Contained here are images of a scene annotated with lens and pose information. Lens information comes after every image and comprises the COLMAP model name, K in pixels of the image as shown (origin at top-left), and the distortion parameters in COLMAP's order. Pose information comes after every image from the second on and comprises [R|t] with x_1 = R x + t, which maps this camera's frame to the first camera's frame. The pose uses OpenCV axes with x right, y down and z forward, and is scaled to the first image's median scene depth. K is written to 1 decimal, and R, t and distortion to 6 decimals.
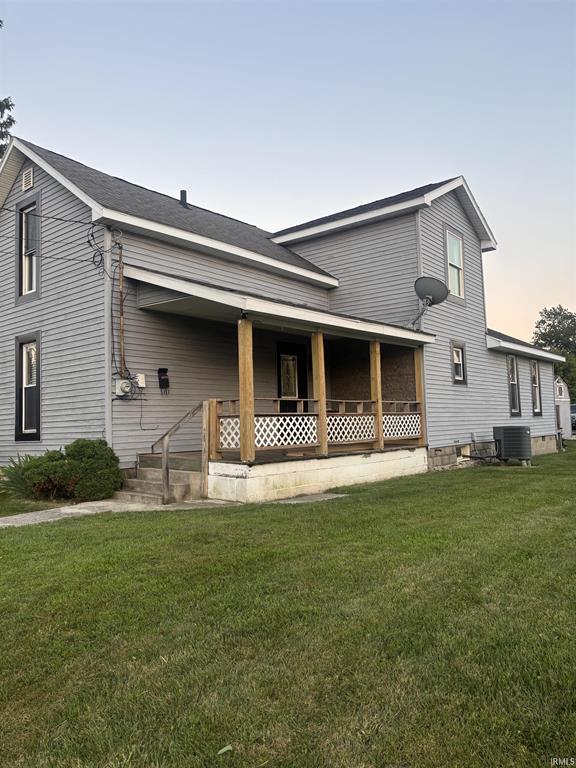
lens RADIAL K [[579.0, 0, 285.8], [0, 579.0, 383.2], [0, 0, 1]] dist [0.074376, -0.004465]
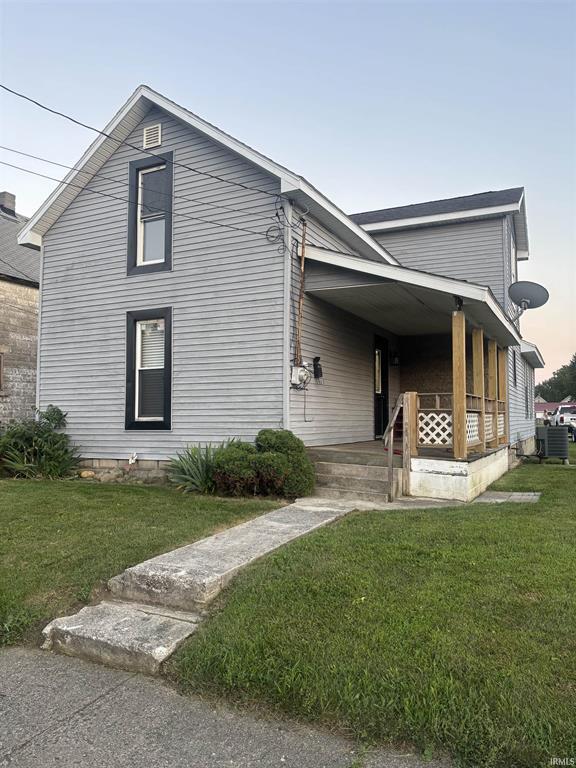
lens RADIAL K [[579.0, 0, 289.5], [0, 579.0, 381.5], [0, 0, 1]] dist [0.074376, -0.004465]
pose [[0.973073, 0.044050, 0.226250, -0.471468], [-0.045670, 0.998955, 0.001930, 0.014576], [-0.225929, -0.012211, 0.974067, 0.097995]]
